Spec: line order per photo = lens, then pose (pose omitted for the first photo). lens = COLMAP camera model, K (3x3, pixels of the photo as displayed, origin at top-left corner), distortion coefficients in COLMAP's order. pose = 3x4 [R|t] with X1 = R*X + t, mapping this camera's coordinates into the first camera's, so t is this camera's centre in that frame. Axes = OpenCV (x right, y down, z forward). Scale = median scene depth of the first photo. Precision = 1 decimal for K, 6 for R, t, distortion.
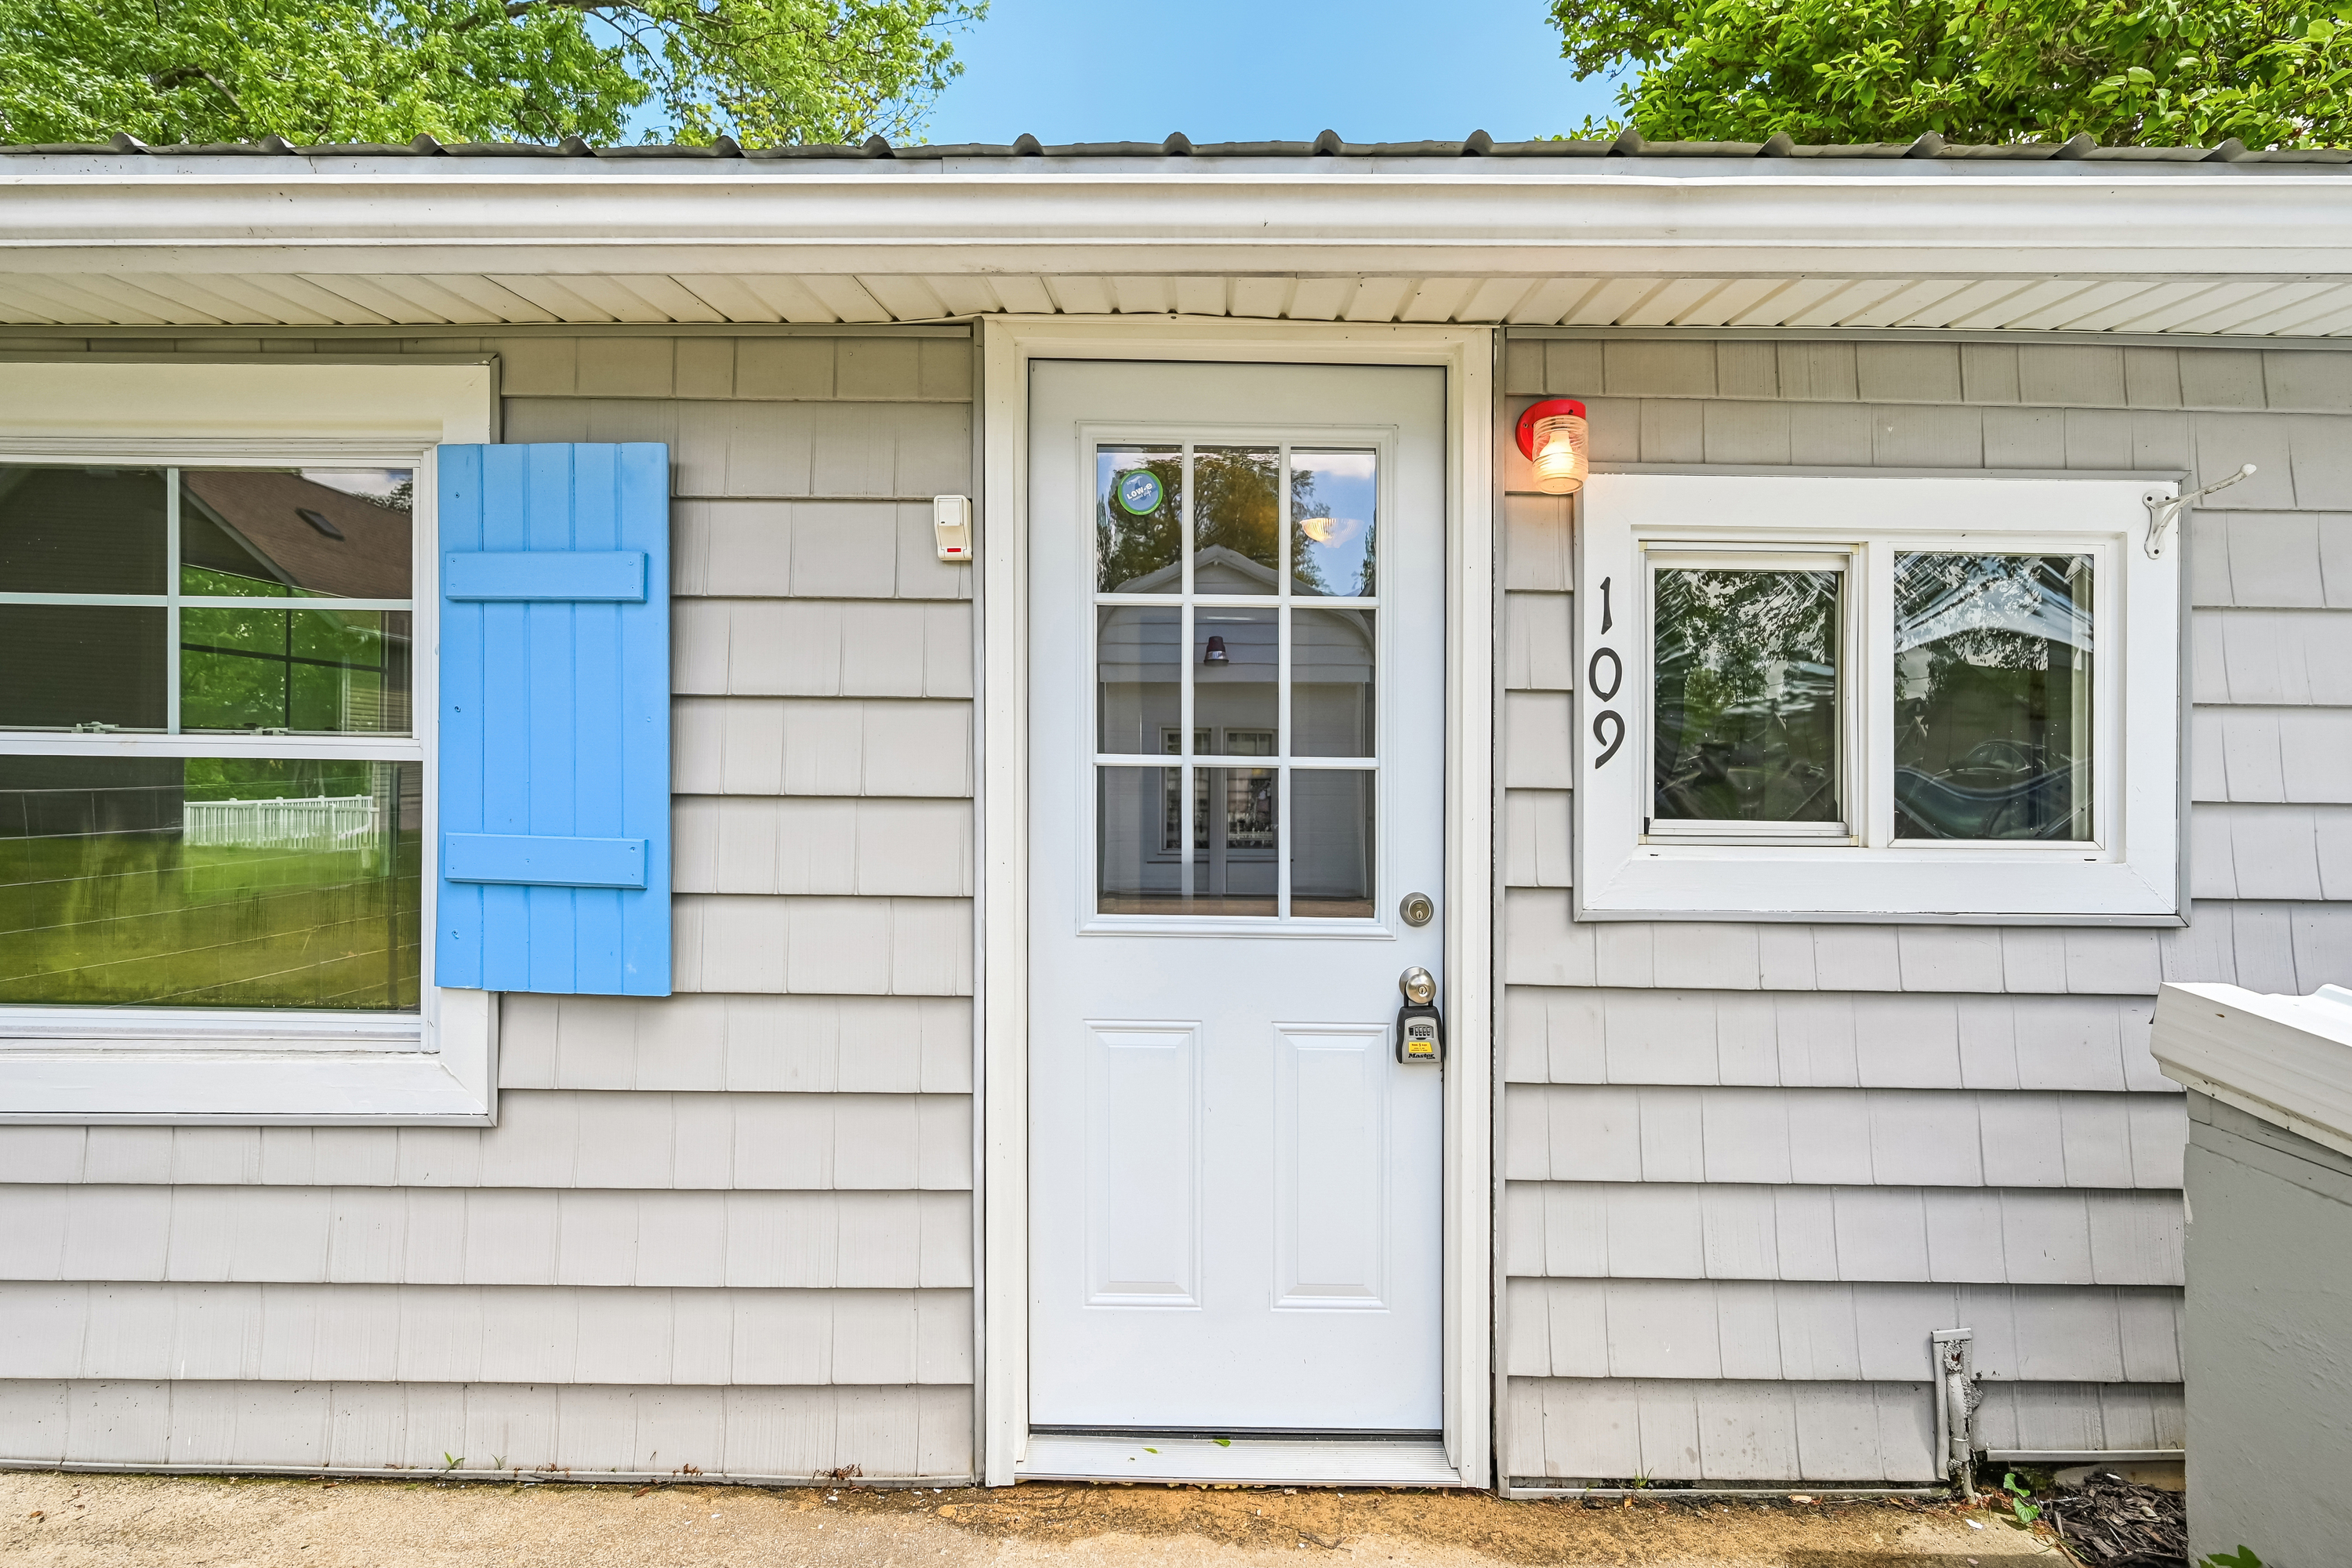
lens RADIAL K [[1240.8, 0, 1176.0], [0, 1240.8, 784.0], [0, 0, 1]] dist [0.004573, 0.000588]
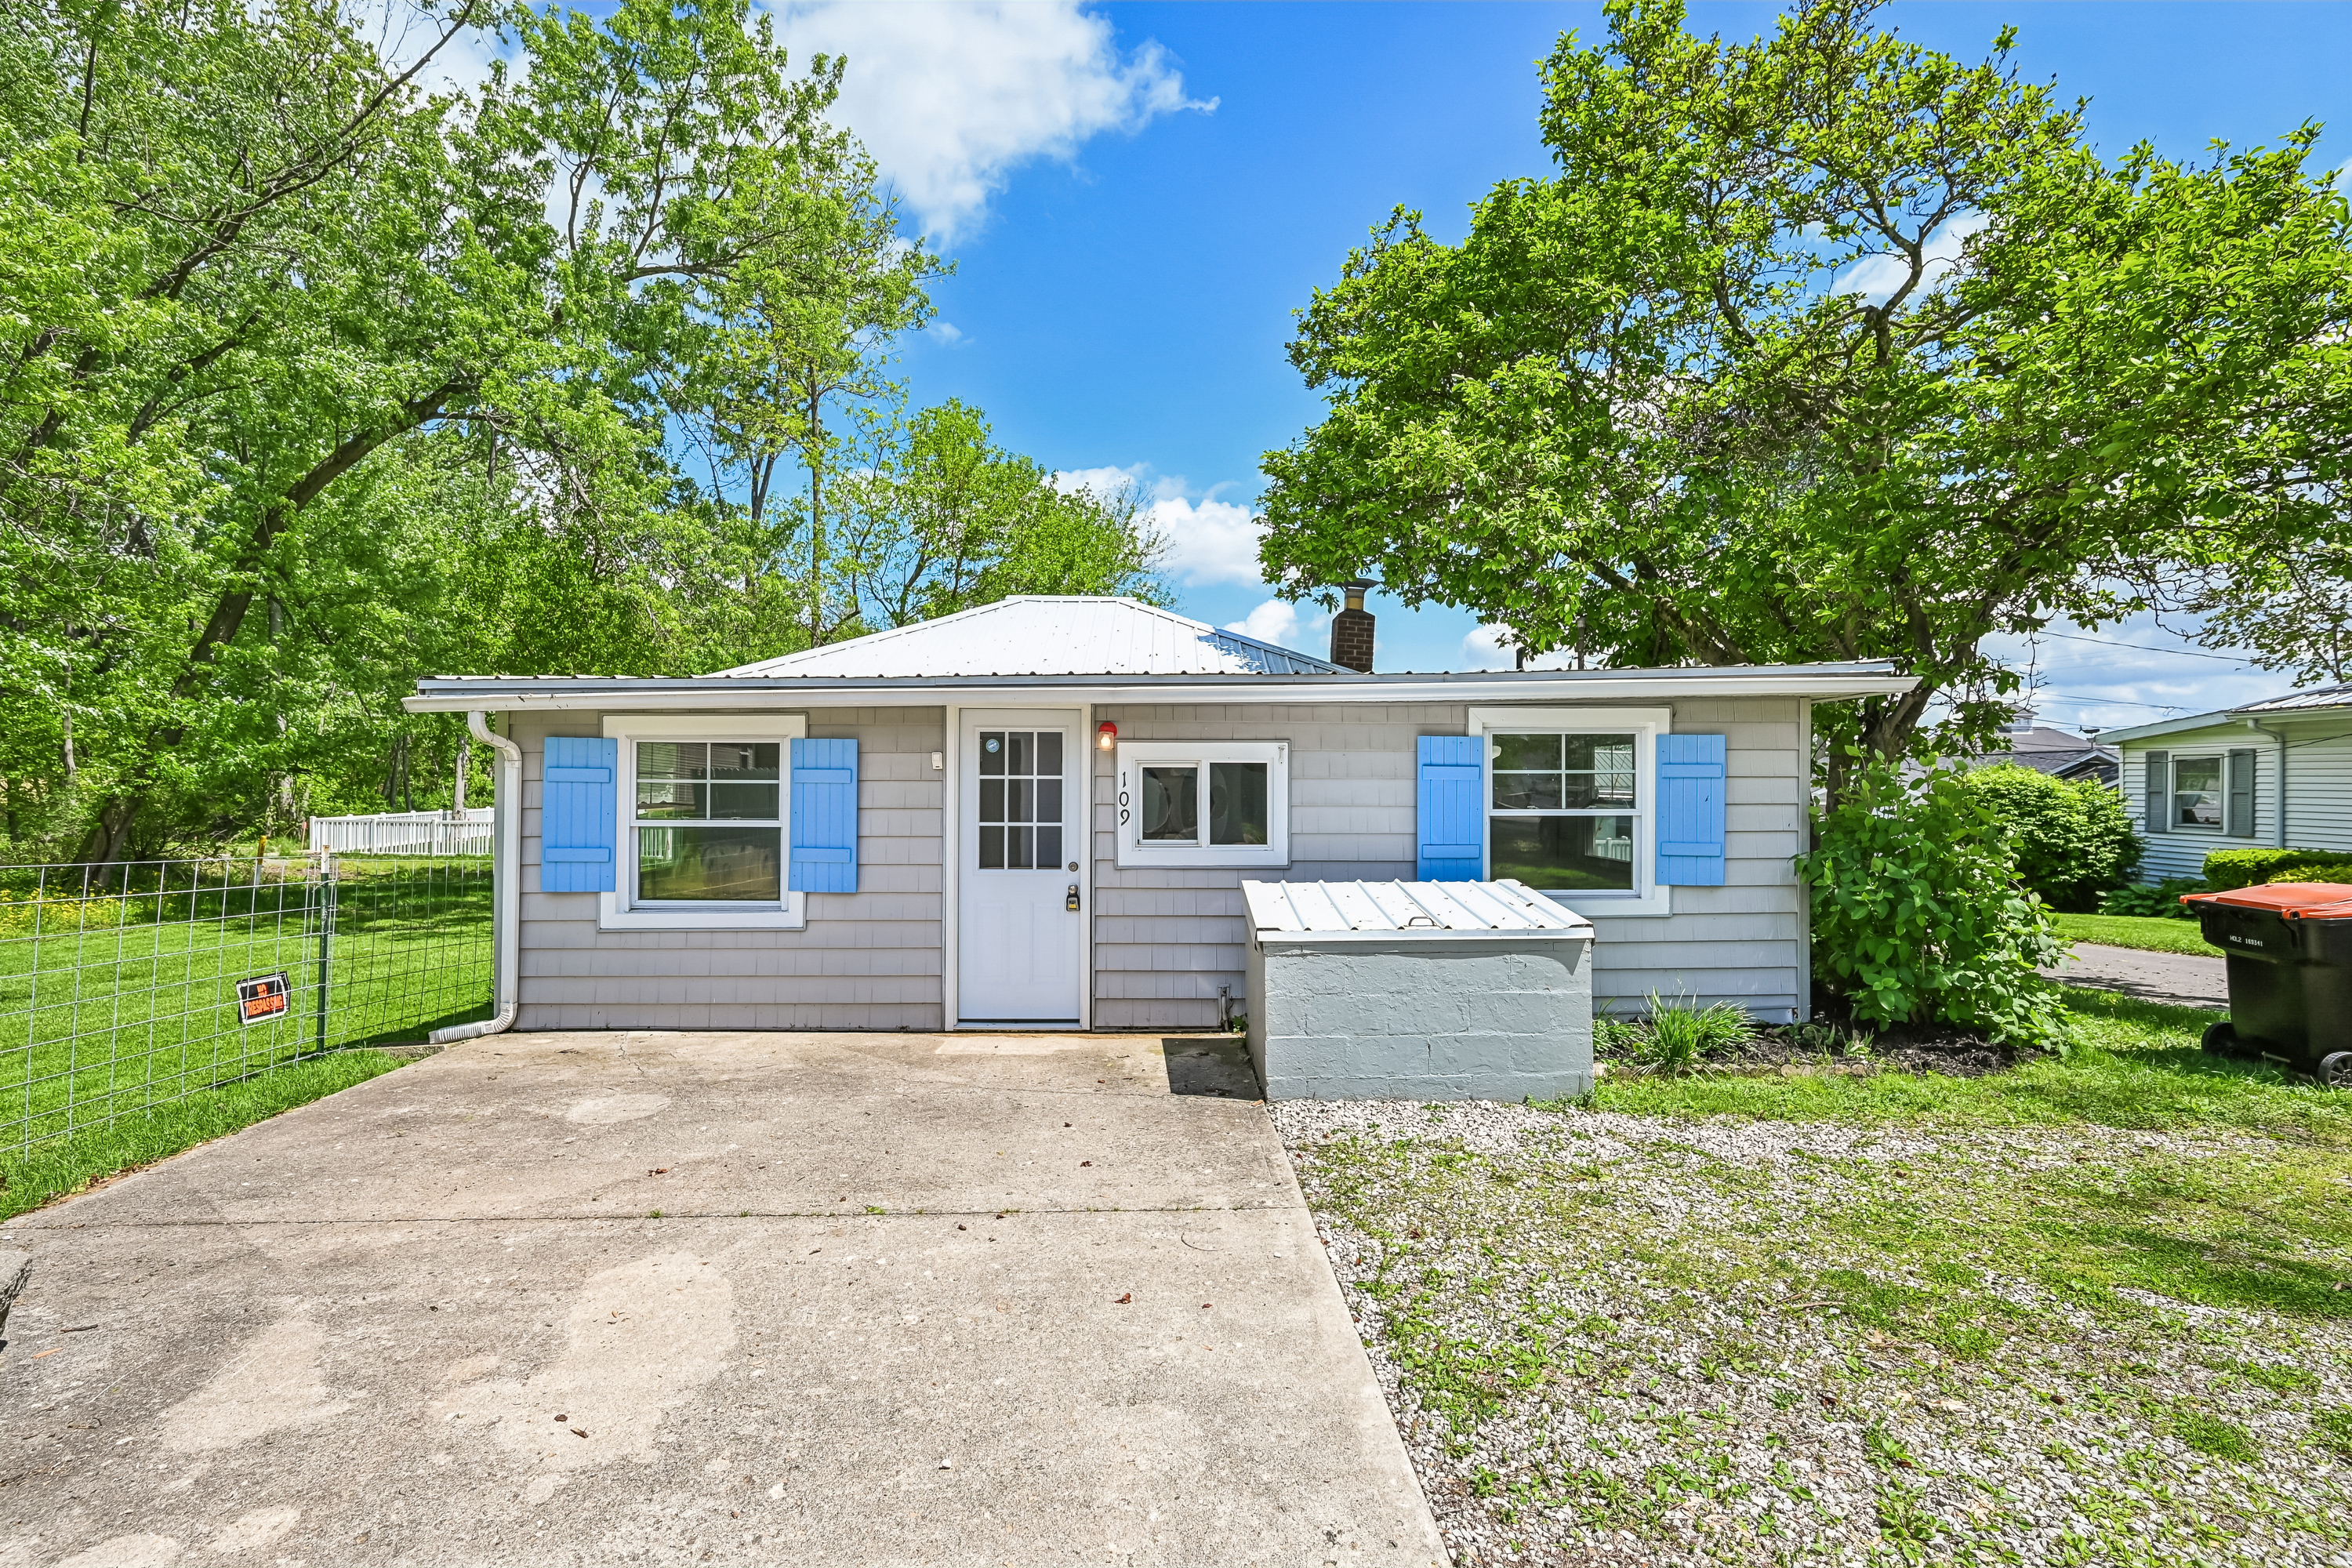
lens RADIAL K [[1062.9, 0, 1181.8], [0, 1062.9, 769.8], [0, 0, 1]] dist [0.001495, 0.000469]
pose [[0.999946, -0.010393, -0.000546, 0.510379], [0.010394, 0.999945, 0.001188, -0.169033], [0.000533, -0.001194, 0.999999, -1.976724]]
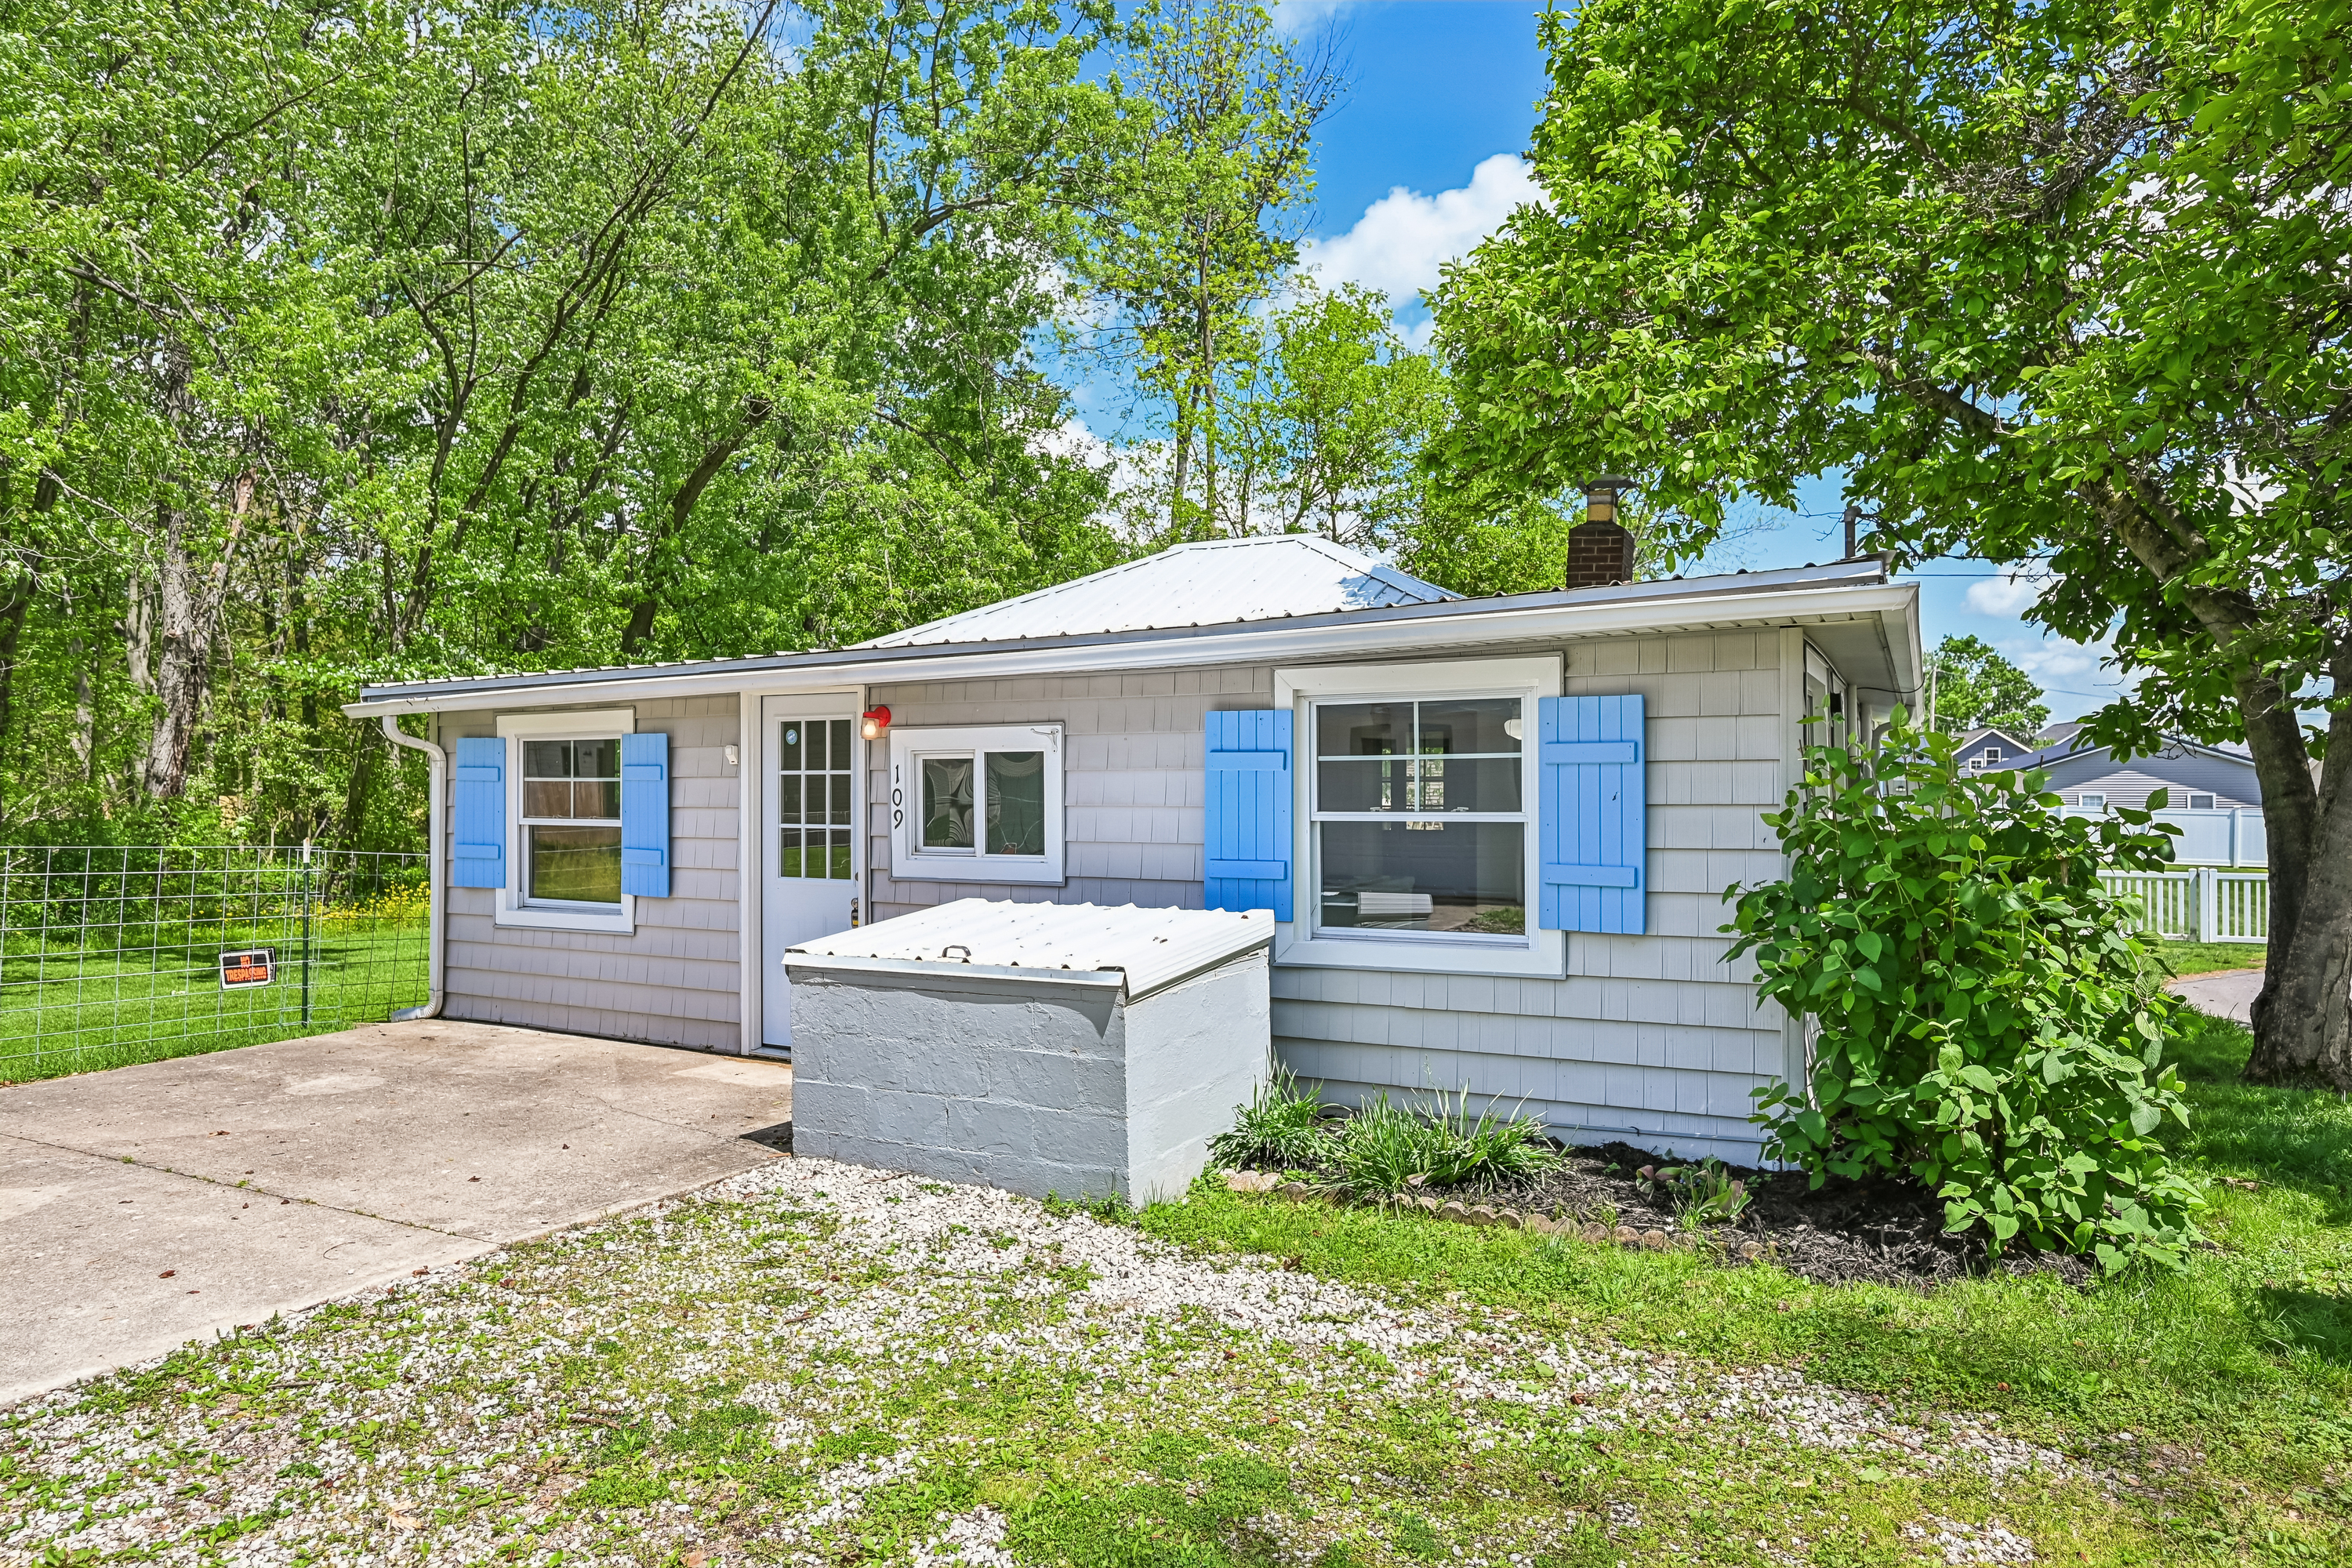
lens RADIAL K [[1436.4, 0, 1176.7], [0, 1436.4, 757.2], [0, 0, 1]] dist [-0.000705, -0.001637]
pose [[0.866383, -0.024598, -0.498775, 2.590219], [0.021309, 0.999697, -0.012287, -0.124030], [0.498926, 0.000017, 0.866645, -1.593548]]
